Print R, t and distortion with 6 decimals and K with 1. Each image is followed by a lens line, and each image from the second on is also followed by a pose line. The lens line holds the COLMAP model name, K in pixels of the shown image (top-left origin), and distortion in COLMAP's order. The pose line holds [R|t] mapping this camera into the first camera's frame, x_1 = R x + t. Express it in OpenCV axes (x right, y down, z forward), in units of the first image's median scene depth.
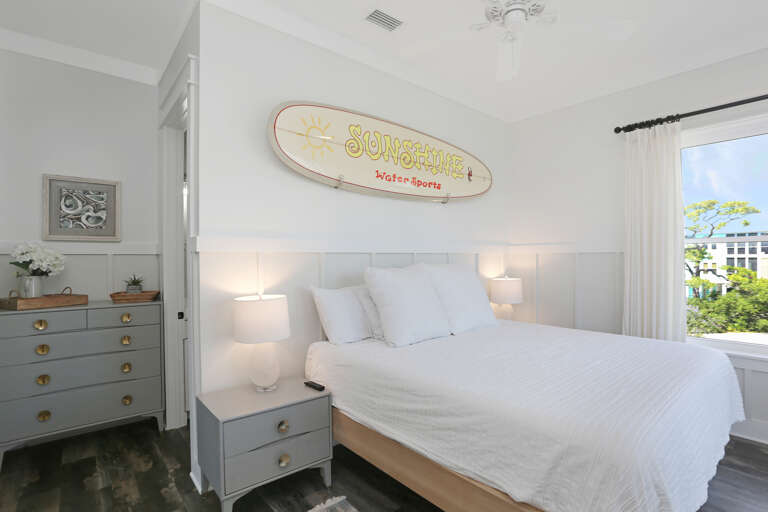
lens RADIAL K [[387.7, 0, 384.0], [0, 387.7, 256.0], [0, 0, 1]] dist [0.000028, 0.000334]
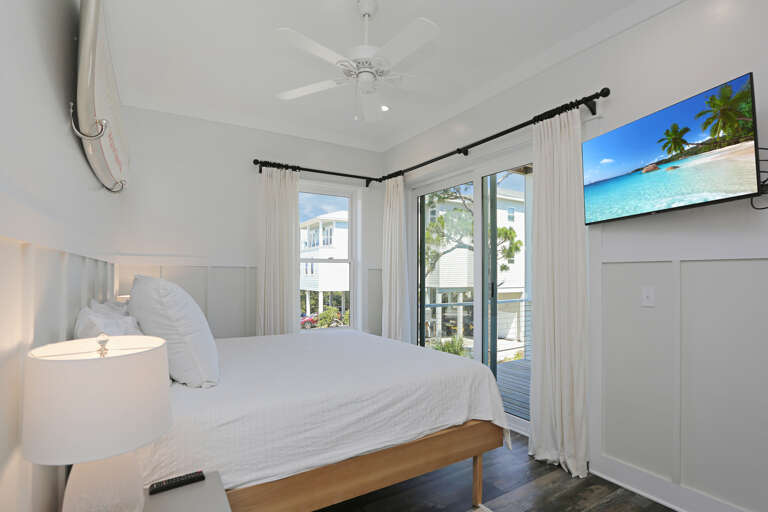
lens RADIAL K [[394.6, 0, 383.9], [0, 394.6, 275.0], [0, 0, 1]] dist [-0.026520, -0.000014]
pose [[0.147427, 0.006070, 0.989054, -0.809203], [-0.004082, 0.999976, -0.005529, 0.034388], [-0.989064, -0.003222, 0.147449, 0.703666]]
